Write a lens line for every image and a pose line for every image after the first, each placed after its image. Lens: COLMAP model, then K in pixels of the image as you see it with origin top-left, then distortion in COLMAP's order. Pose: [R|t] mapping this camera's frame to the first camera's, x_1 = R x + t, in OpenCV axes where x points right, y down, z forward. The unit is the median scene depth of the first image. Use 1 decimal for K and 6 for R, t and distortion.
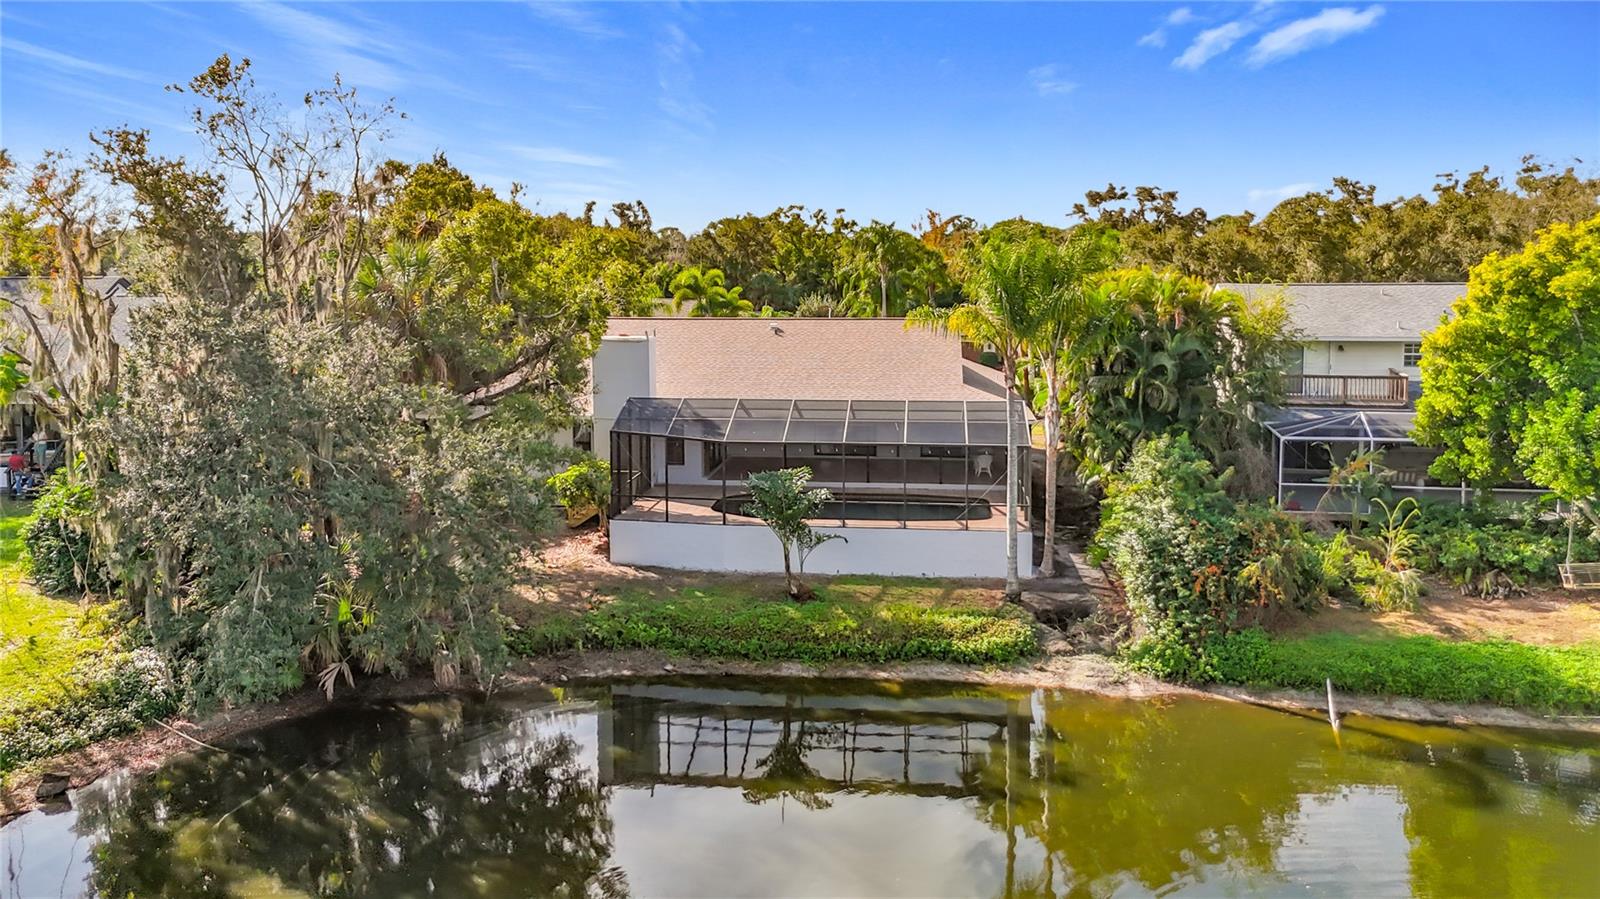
lens RADIAL K [[1292.2, 0, 800.0], [0, 1292.2, 449.5], [0, 0, 1]] dist [0.042860, -0.005868]
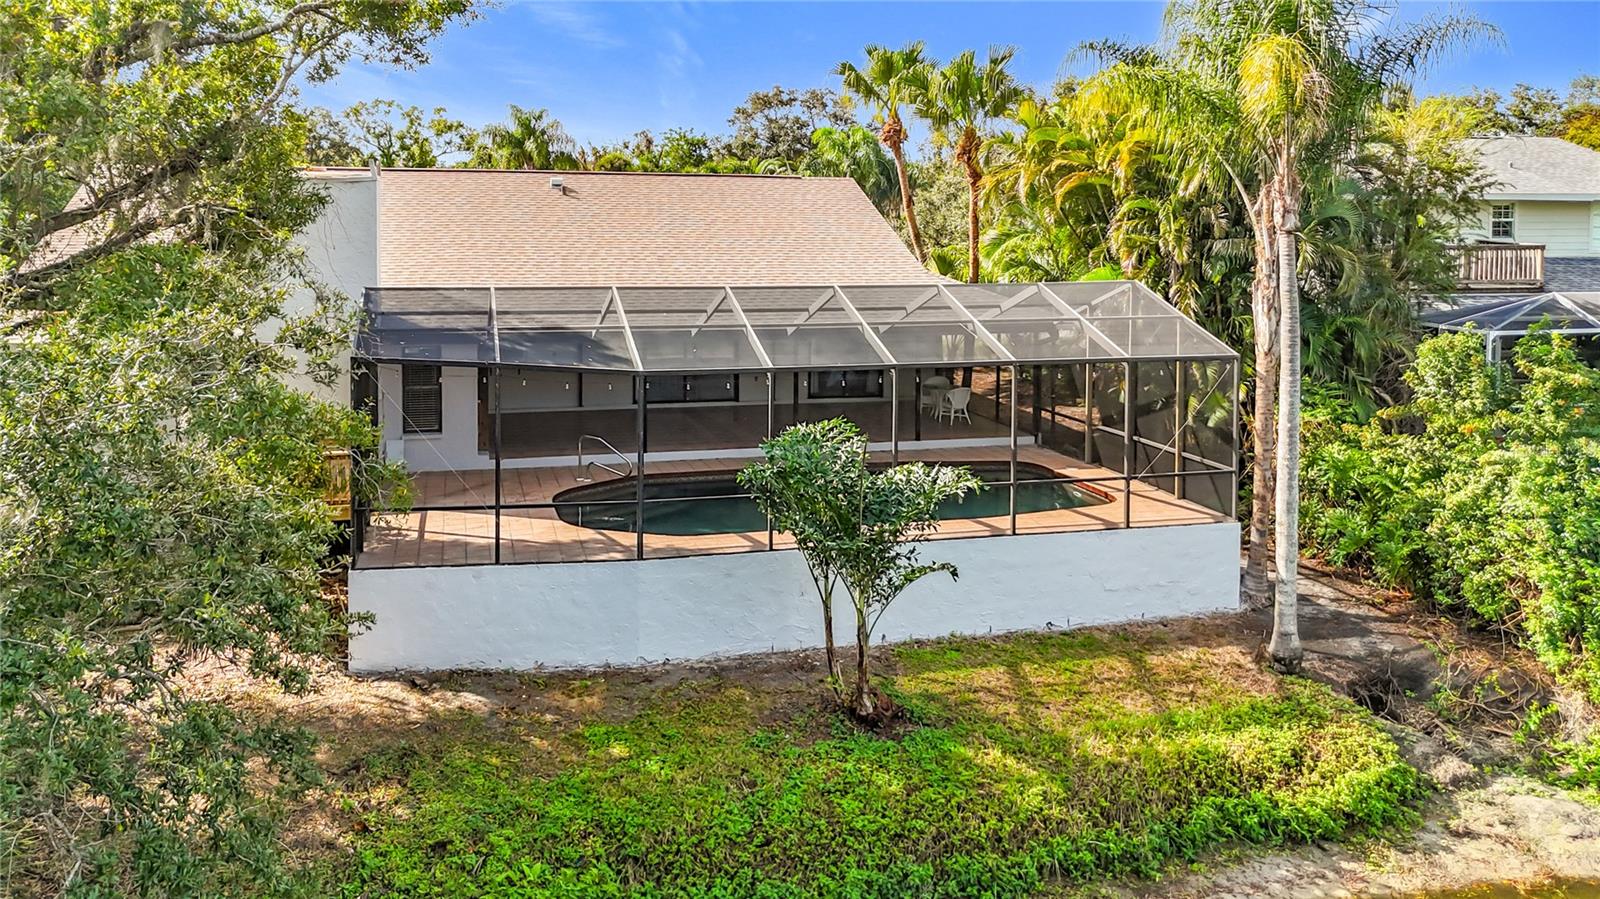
lens RADIAL K [[1292.2, 0, 800.0], [0, 1292.2, 449.5], [0, 0, 1]] dist [0.042860, -0.005868]
pose [[0.934246, -0.057707, 0.351930, -0.153919], [0.050014, 0.998270, 0.030921, 0.011932], [-0.353105, -0.011287, 0.935516, 0.579631]]
